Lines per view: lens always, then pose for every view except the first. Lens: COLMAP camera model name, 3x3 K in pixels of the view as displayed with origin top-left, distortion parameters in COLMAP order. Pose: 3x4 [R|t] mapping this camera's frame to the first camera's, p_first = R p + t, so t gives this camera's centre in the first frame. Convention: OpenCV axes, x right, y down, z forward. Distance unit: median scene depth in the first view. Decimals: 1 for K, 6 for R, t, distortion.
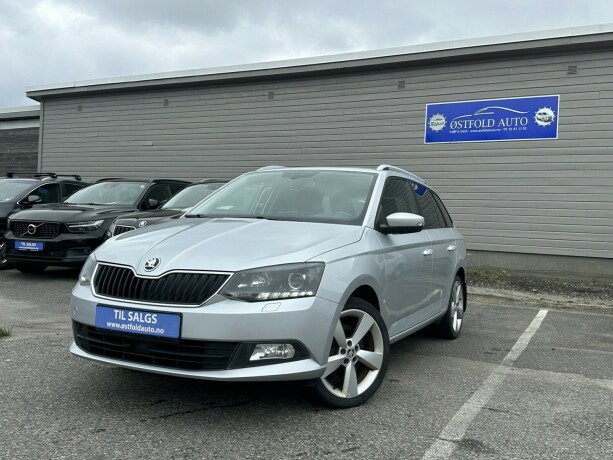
lens RADIAL K [[600.2, 0, 306.5], [0, 600.2, 230.0], [0, 0, 1]] dist [0.215413, -0.450355]
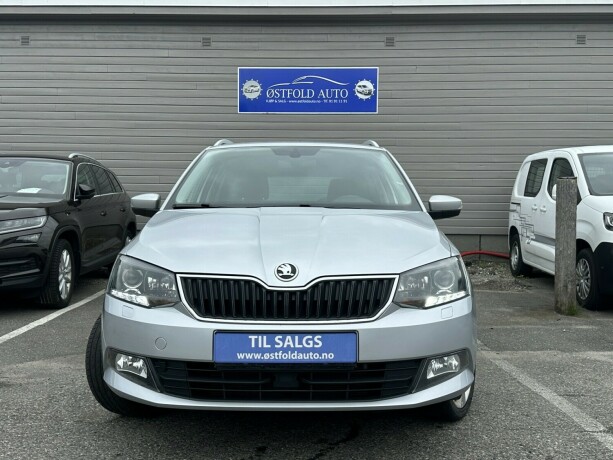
lens RADIAL K [[695.0, 0, 306.5], [0, 695.0, 230.0], [0, 0, 1]] dist [0.197080, -0.415974]
pose [[0.892294, -0.047089, 0.448993, -0.196649], [0.034803, 0.998761, 0.035583, -0.008277], [-0.450112, -0.016124, 0.892827, 0.065260]]
